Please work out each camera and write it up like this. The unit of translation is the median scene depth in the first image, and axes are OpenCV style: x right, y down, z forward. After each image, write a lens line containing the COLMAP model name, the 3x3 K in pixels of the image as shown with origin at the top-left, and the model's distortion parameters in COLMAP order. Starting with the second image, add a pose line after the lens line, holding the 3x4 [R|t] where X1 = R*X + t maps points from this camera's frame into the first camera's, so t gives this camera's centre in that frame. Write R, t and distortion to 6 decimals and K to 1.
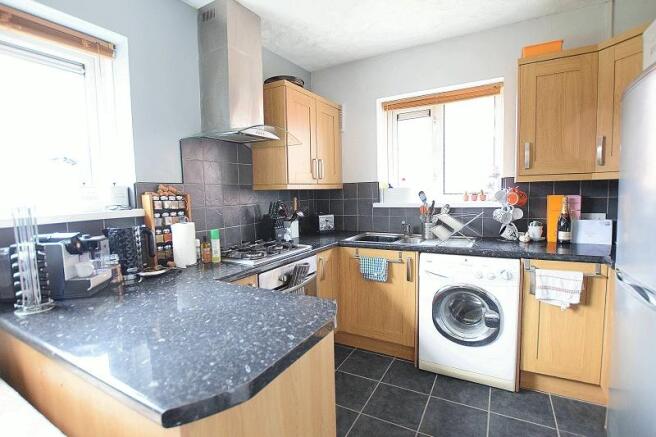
lens RADIAL K [[306.0, 0, 320.8], [0, 306.0, 218.6], [0, 0, 1]] dist [-0.030551, 0.000467]
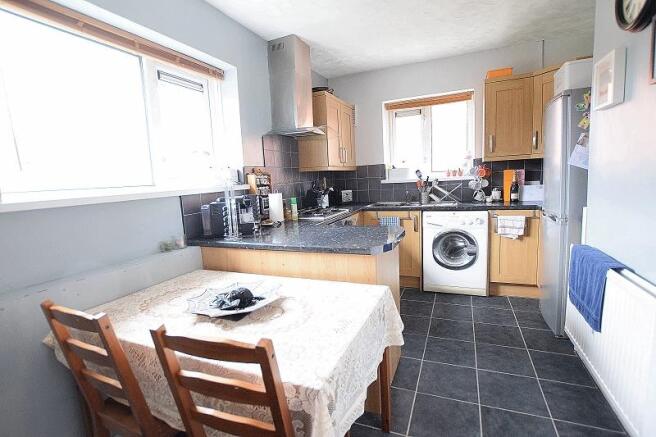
lens RADIAL K [[306.0, 0, 320.8], [0, 306.0, 218.6], [0, 0, 1]] dist [-0.030551, 0.000467]
pose [[0.994111, -0.041276, 0.100200, -0.314865], [0.037119, 0.998385, 0.043012, 0.066778], [-0.101813, -0.039039, 0.994037, -0.416458]]
